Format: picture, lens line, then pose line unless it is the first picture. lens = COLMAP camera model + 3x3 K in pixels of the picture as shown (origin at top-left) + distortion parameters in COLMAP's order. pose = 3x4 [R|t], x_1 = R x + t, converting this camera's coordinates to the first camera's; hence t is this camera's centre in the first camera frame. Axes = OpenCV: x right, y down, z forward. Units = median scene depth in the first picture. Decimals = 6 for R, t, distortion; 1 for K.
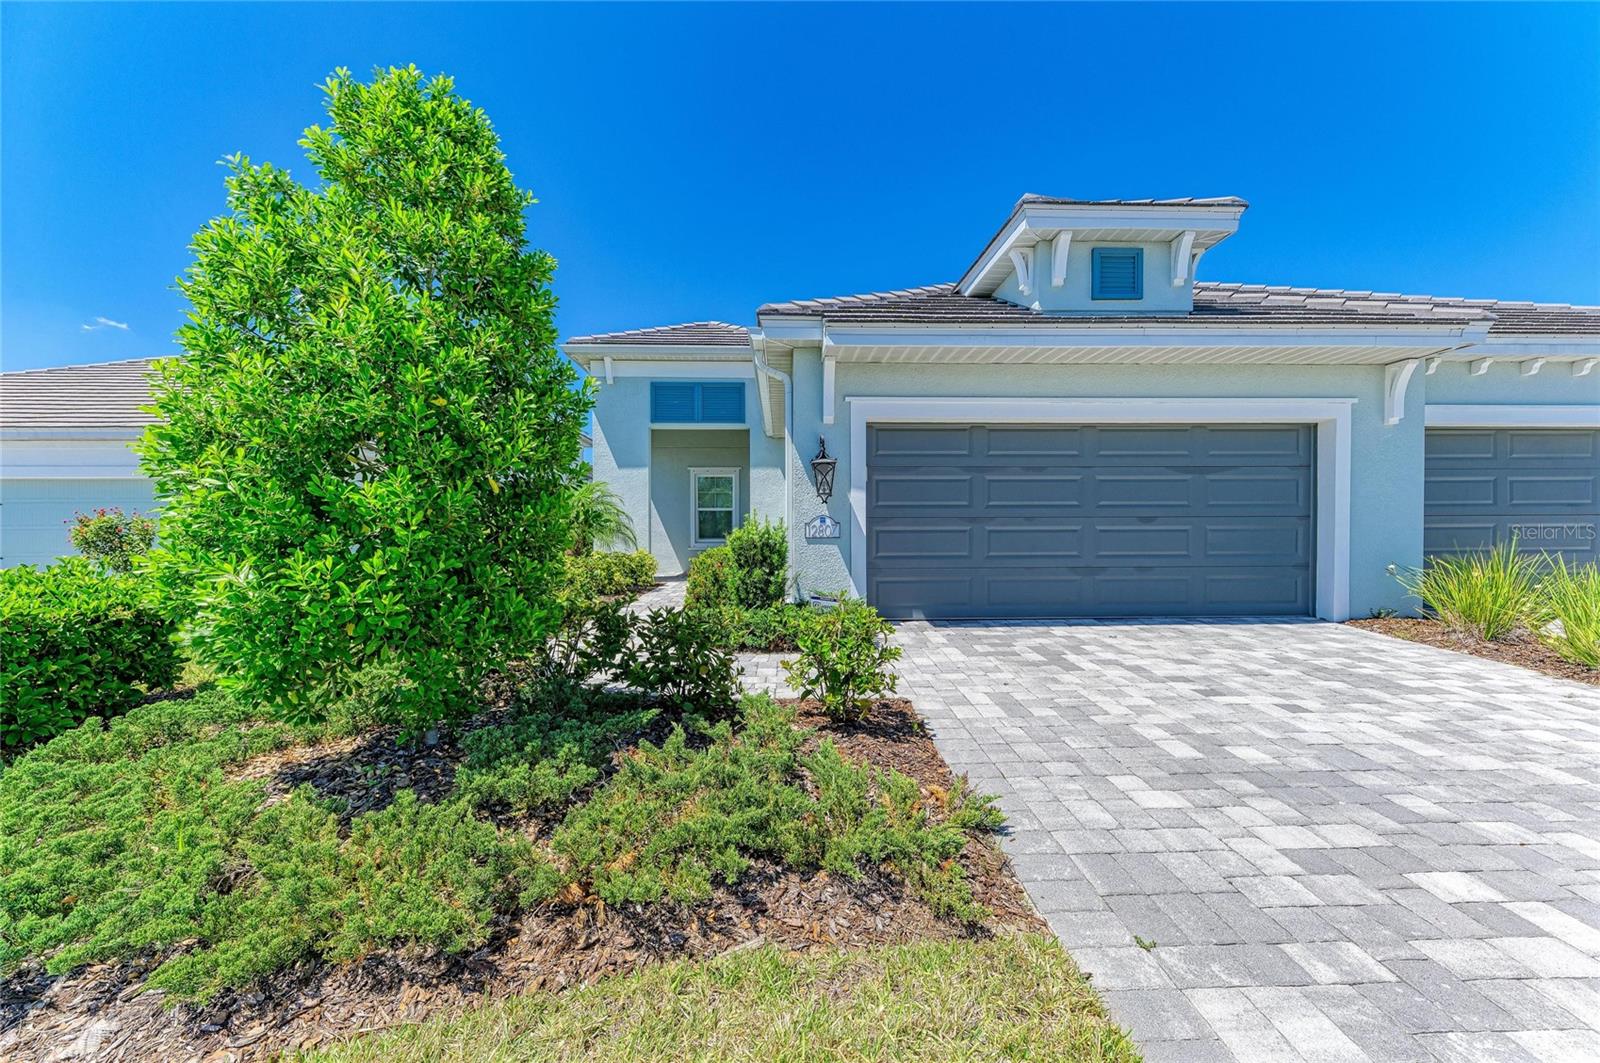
lens RADIAL K [[633.5, 0, 792.6], [0, 633.5, 536.6], [0, 0, 1]] dist [0.004069, 0.000099]
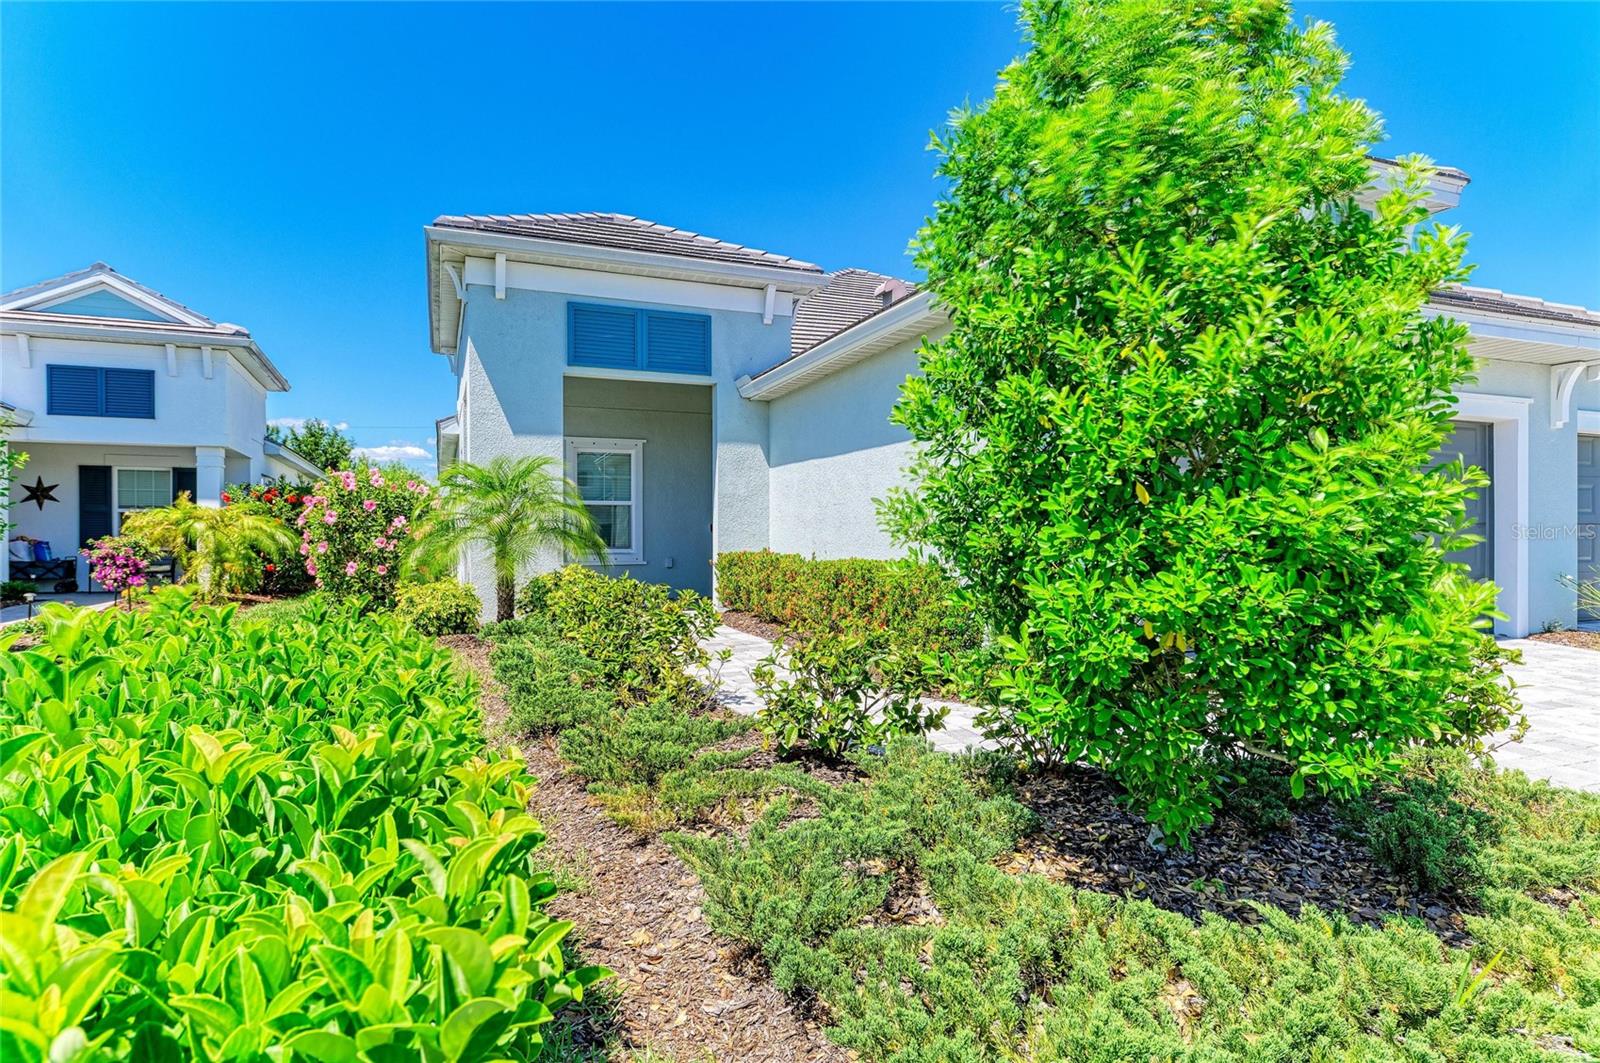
lens RADIAL K [[924.5, 0, 806.4], [0, 924.5, 533.0], [0, 0, 1]] dist [0.004205, -0.000575]
pose [[0.936271, 0.004279, 0.351252, -0.581660], [-0.000272, 0.999934, -0.011458, -0.002553], [-0.351278, 0.010633, 0.936211, 0.093142]]
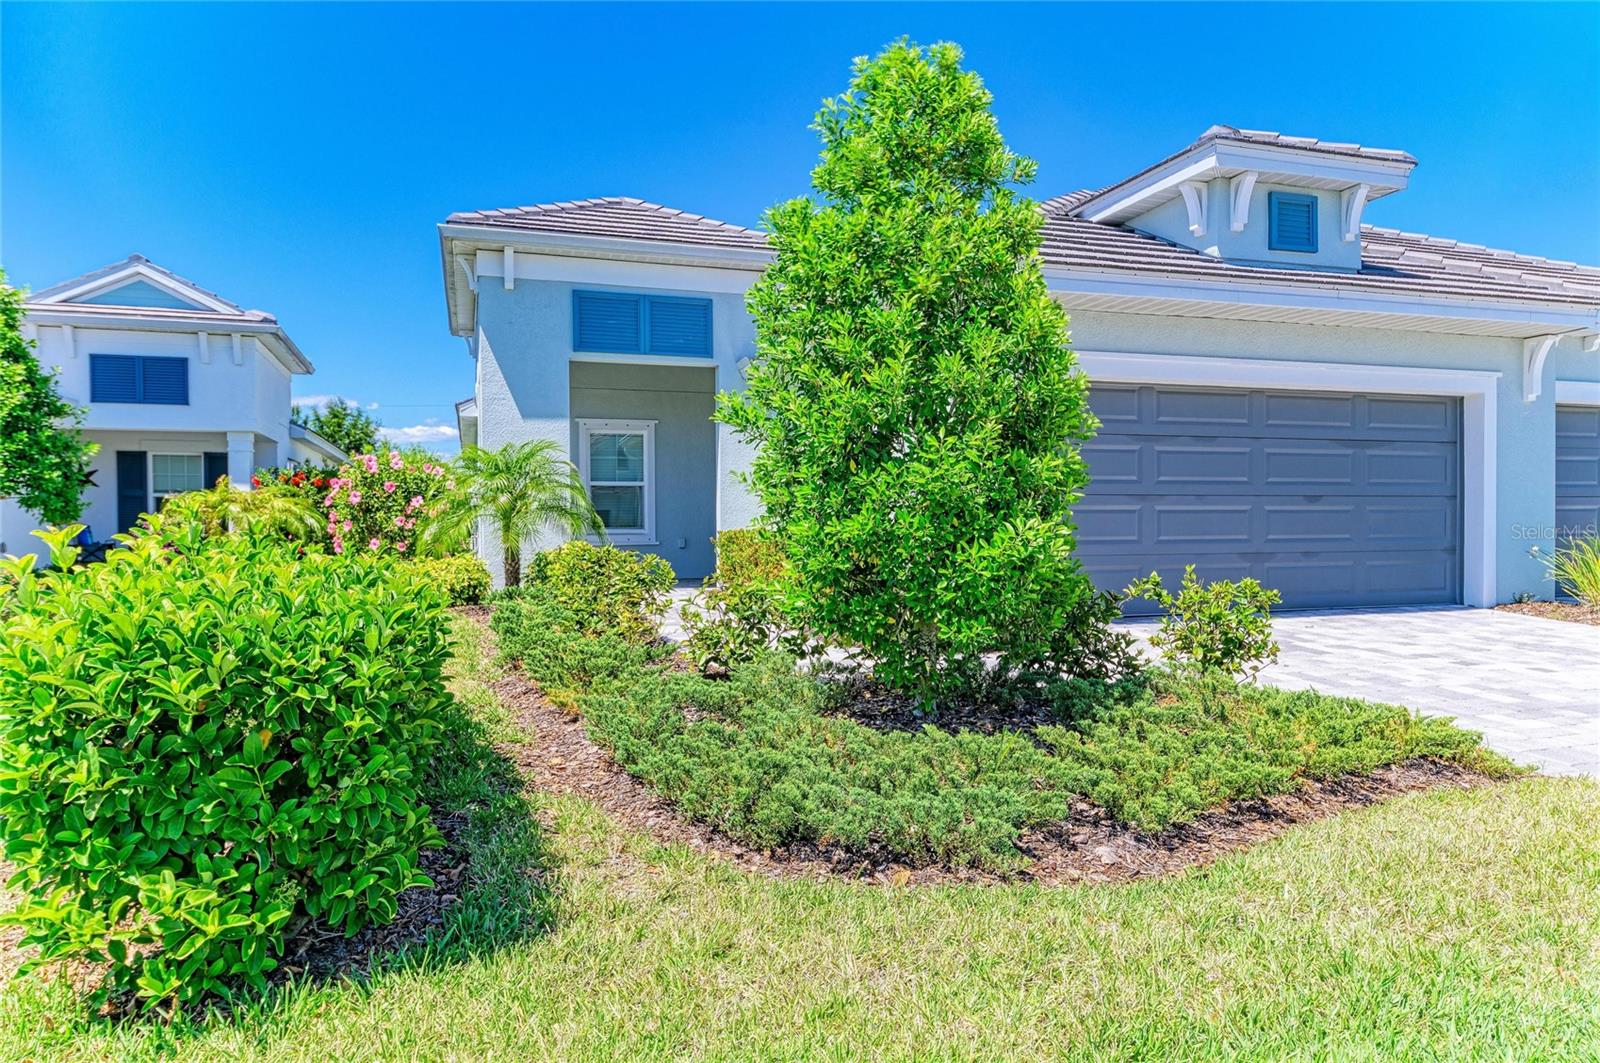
lens RADIAL K [[1063.9, 0, 800.4], [0, 1063.9, 530.4], [0, 0, 1]] dist [0.004430, 0.003103]
pose [[0.960821, -0.002501, 0.277157, -0.545615], [0.003225, 0.999992, -0.002154, 0.018514], [-0.277149, 0.002964, 0.960822, -0.234210]]
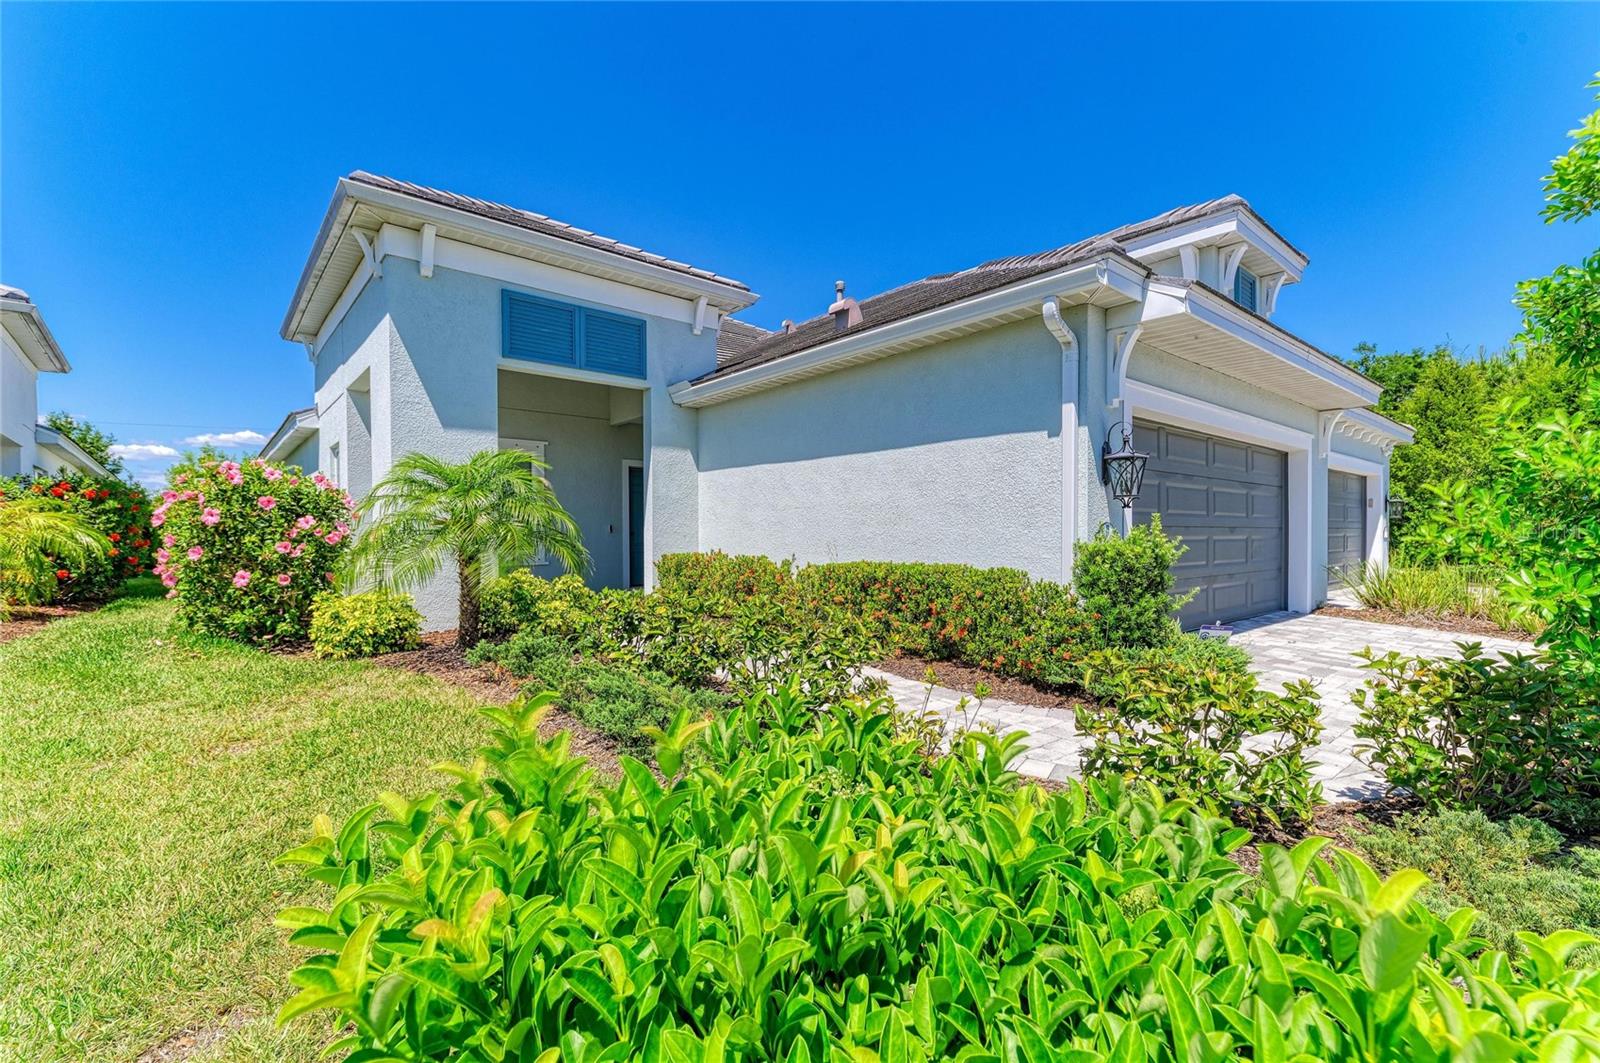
lens RADIAL K [[710.1, 0, 810.7], [0, 710.1, 536.4], [0, 0, 1]] dist [0.001984, -0.001976]
pose [[0.766804, -0.001831, 0.641879, -0.773264], [0.003190, 0.999994, -0.000958, -0.016057], [-0.641873, 0.002783, 0.766806, 0.539996]]
